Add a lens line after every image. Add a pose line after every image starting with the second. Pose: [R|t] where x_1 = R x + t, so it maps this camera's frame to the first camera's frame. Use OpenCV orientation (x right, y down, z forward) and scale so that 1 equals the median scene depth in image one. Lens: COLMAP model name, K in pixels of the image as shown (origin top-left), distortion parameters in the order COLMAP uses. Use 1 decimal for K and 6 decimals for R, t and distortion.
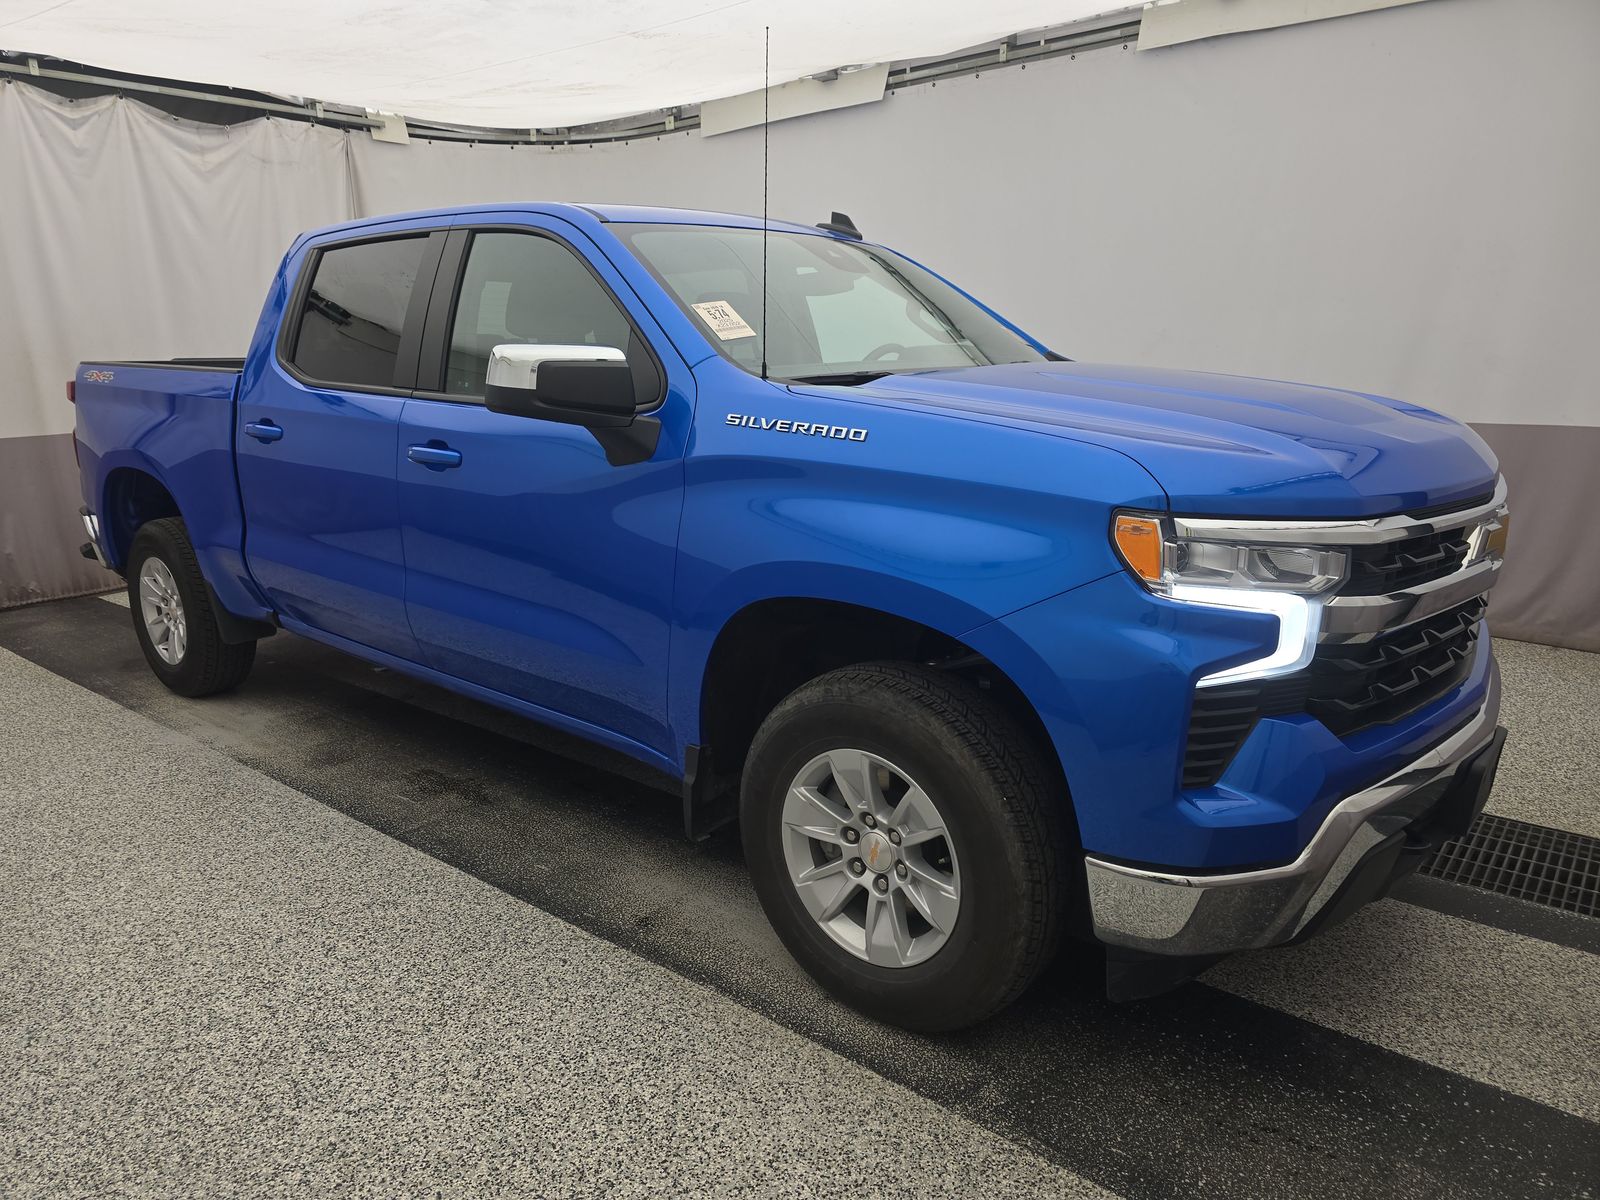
lens RADIAL K [[1073.9, 0, 800.0], [0, 1073.9, 600.0], [0, 0, 1]] dist [0.044529, -0.044225]
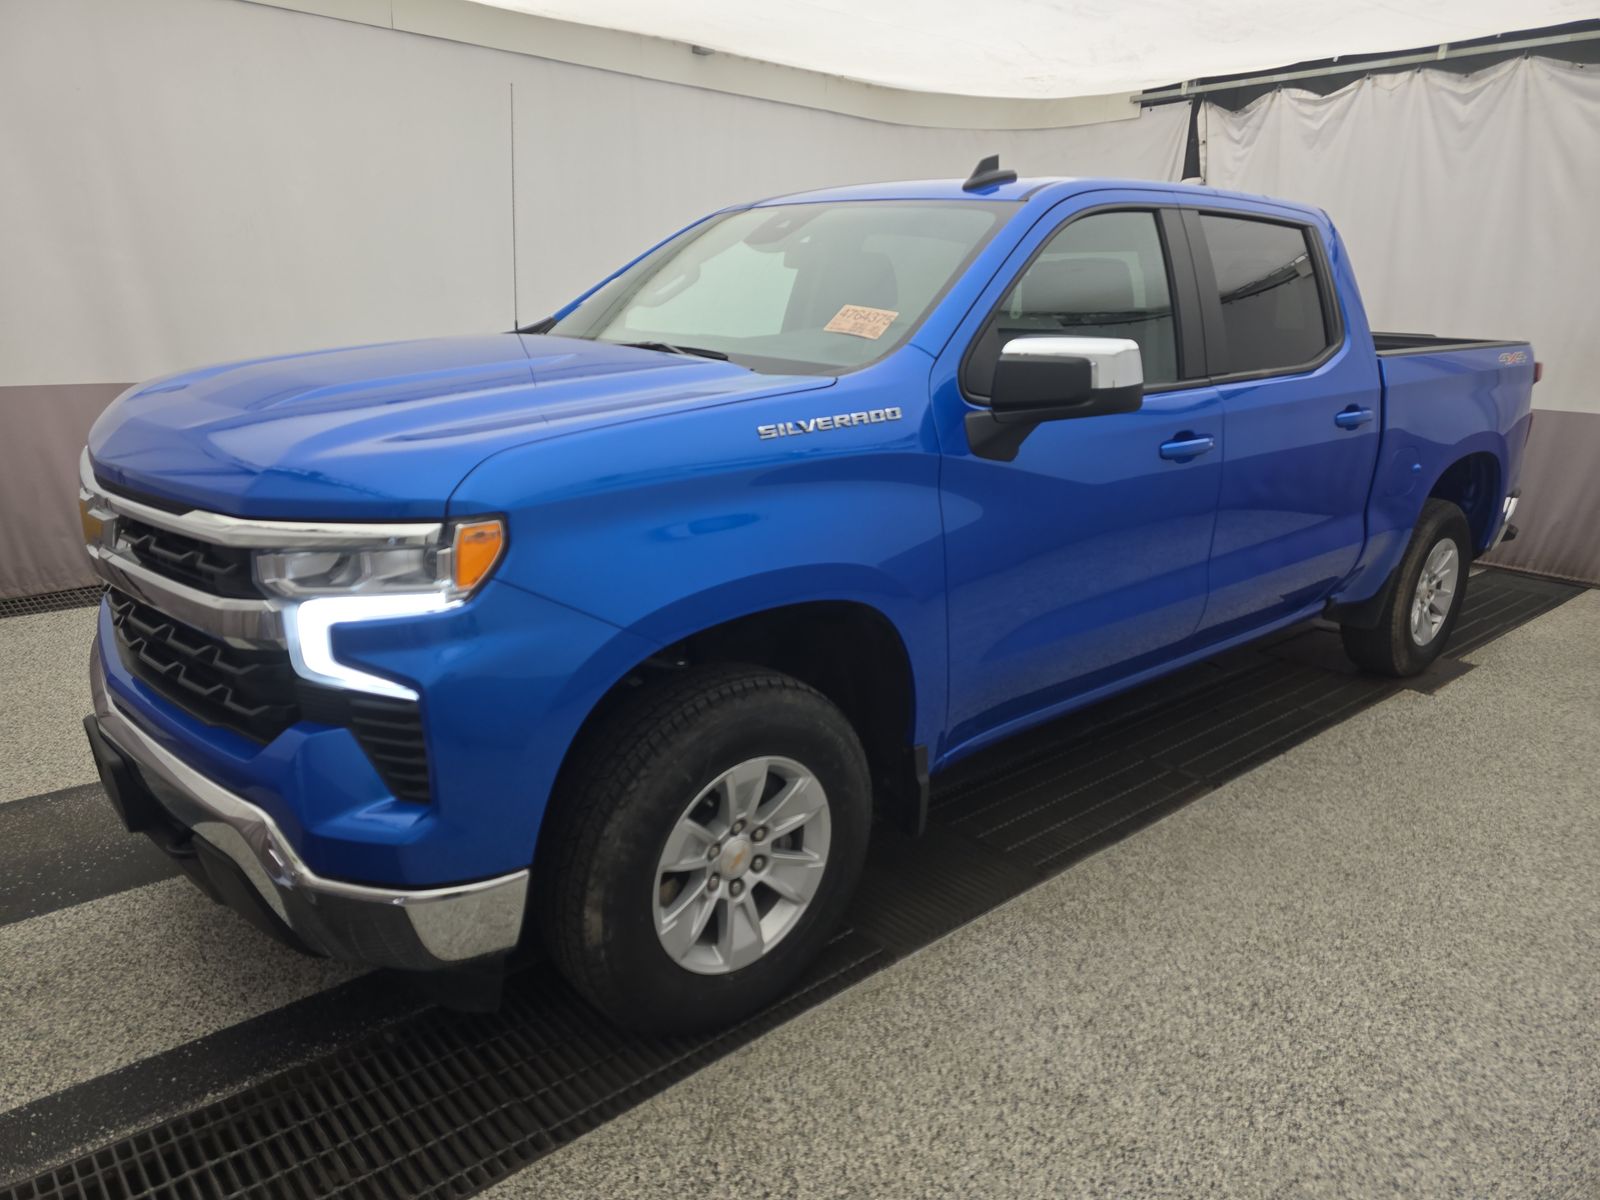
lens RADIAL K [[1085.7, 0, 800.0], [0, 1085.7, 600.0], [0, 0, 1]] dist [0.008817, -0.007440]
pose [[-0.159224, 0.269778, -0.949667, 0.535678], [-0.245503, 0.920902, 0.302768, -0.160127], [0.956230, 0.281354, -0.080398, 0.615904]]
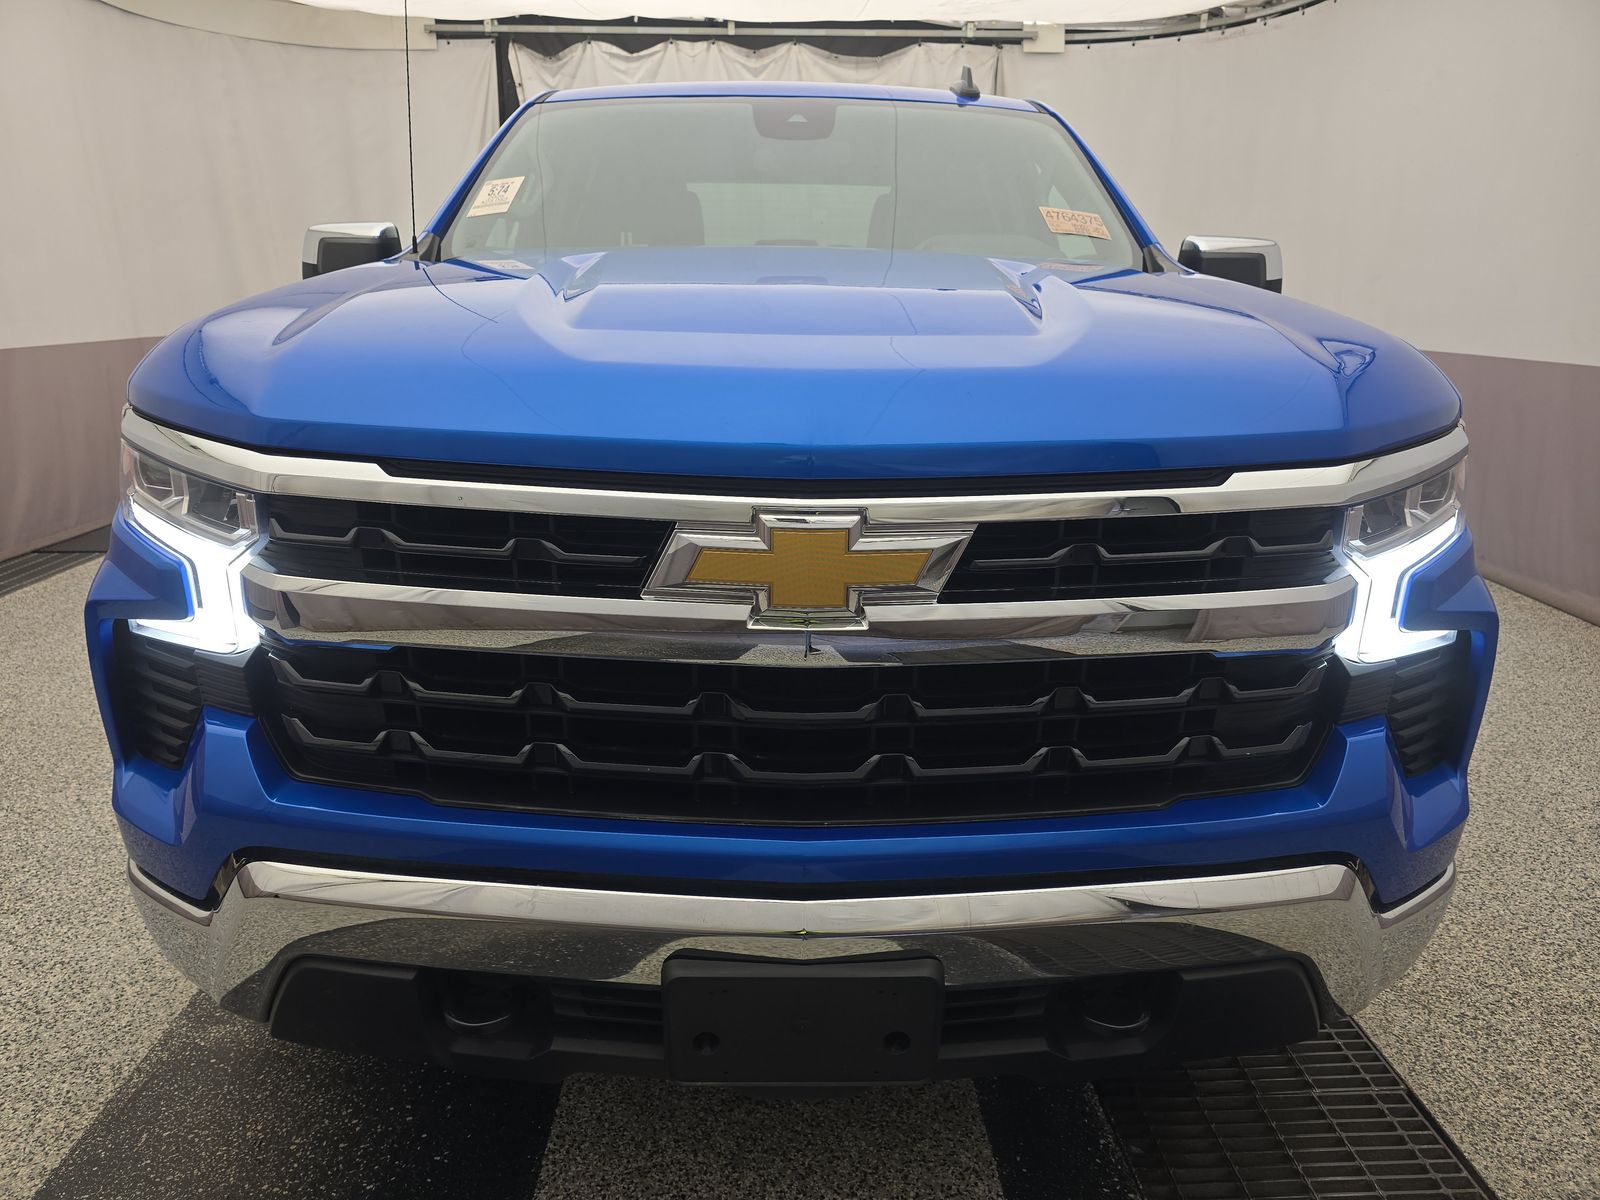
lens RADIAL K [[1085.7, 0, 800.0], [0, 1085.7, 600.0], [0, 0, 1]] dist [0.008817, -0.007440]
pose [[0.657435, 0.226773, -0.718578, 0.365630], [-0.187308, 0.972889, 0.135660, -0.041763], [0.729860, 0.045408, 0.682087, 0.238805]]
